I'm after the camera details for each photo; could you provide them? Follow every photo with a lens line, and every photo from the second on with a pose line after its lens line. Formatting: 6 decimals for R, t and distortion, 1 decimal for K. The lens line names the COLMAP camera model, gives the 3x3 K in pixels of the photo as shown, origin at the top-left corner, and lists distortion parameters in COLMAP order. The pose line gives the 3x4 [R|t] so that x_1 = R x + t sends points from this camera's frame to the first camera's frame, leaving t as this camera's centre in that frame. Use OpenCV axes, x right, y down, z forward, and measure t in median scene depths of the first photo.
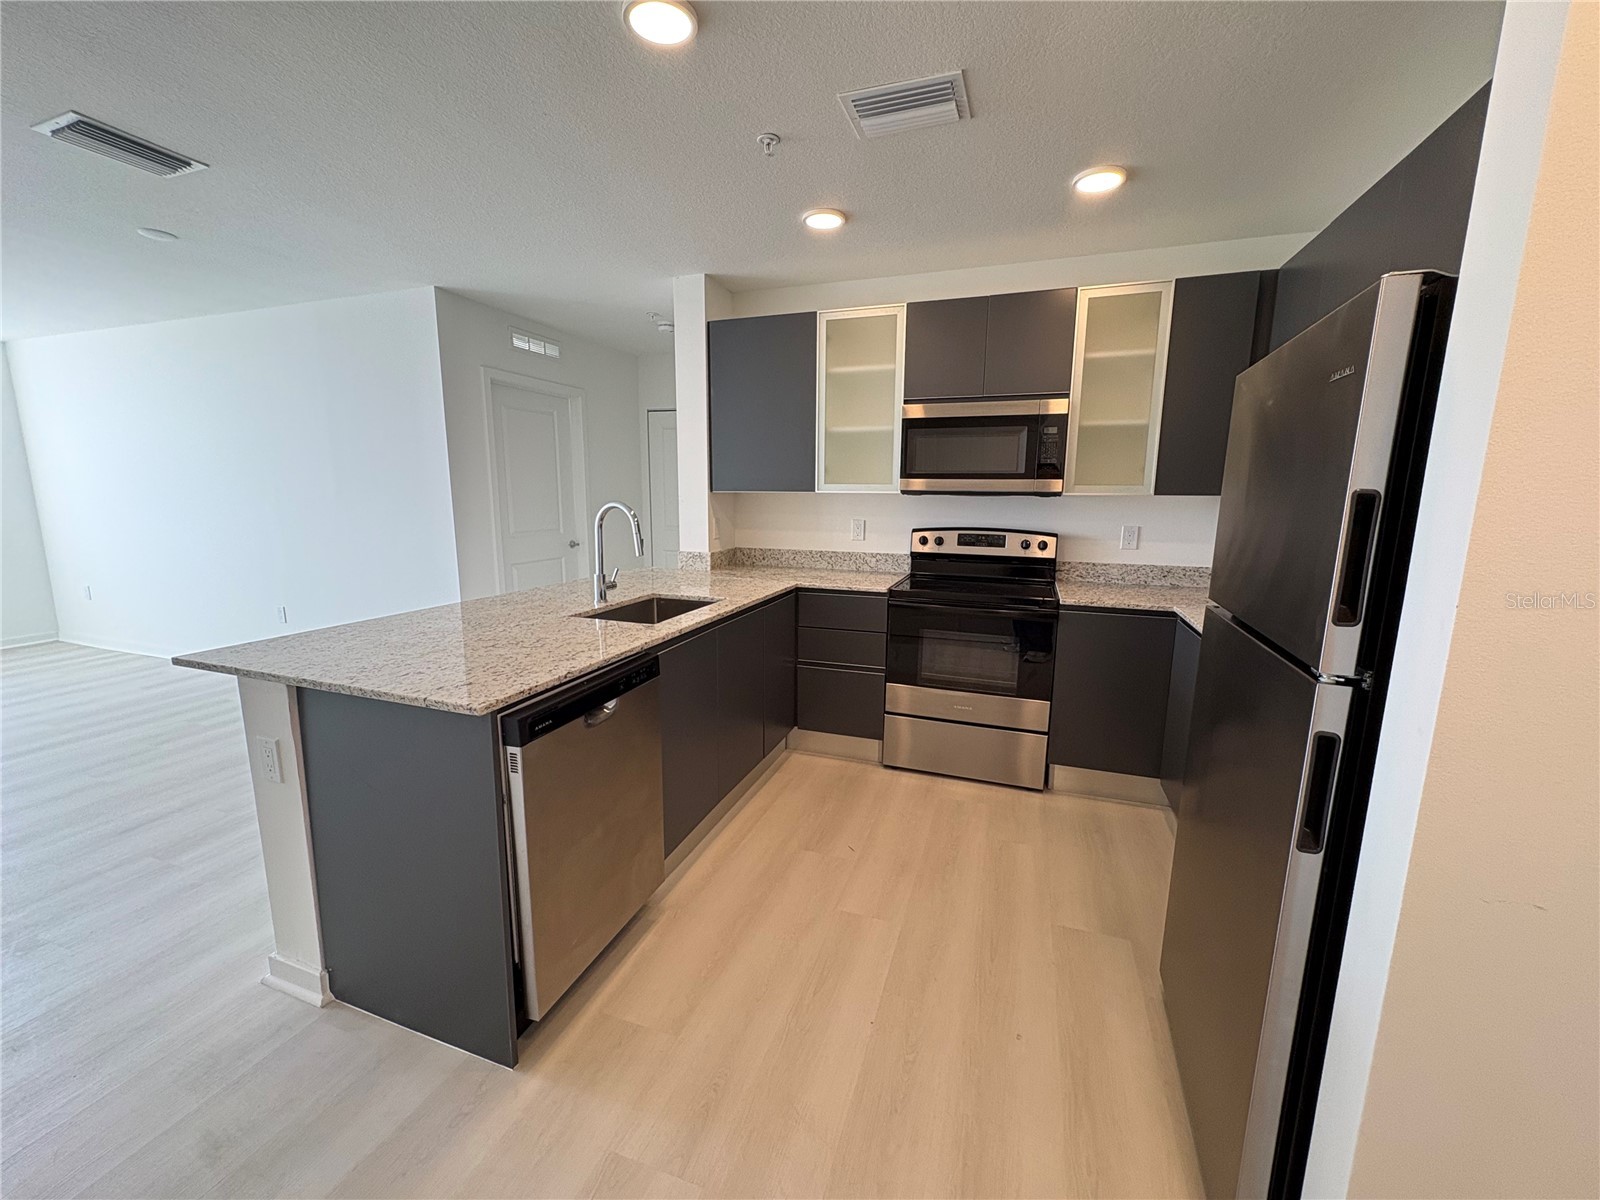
lens RADIAL K [[638.8, 0, 801.5], [0, 638.8, 600.1], [0, 0, 1]] dist [-0.000688, 0.000248]
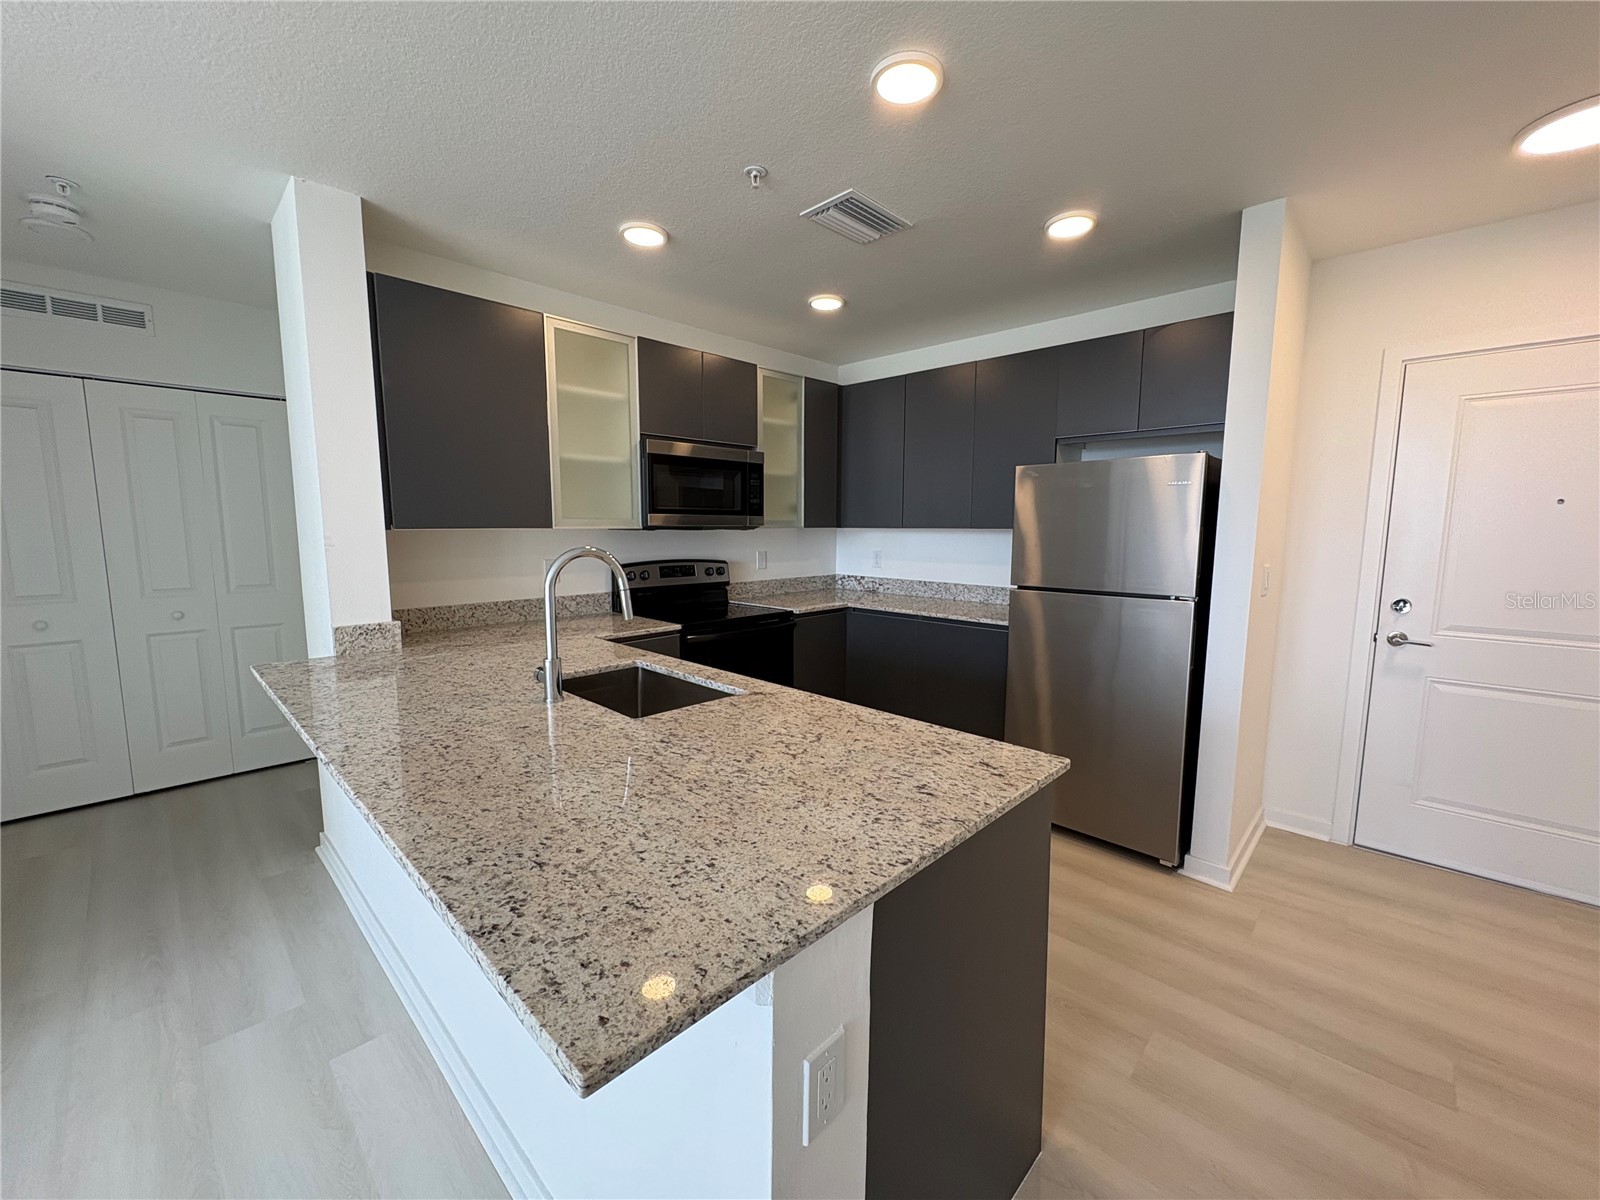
lens RADIAL K [[638.8, 0, 801.5], [0, 638.8, 600.1], [0, 0, 1]] dist [-0.000688, 0.000248]
pose [[0.413070, -0.115203, 0.903383, -0.615500], [0.153342, 0.986602, 0.055701, -0.075395], [-0.897697, 0.115518, 0.425201, 0.376458]]
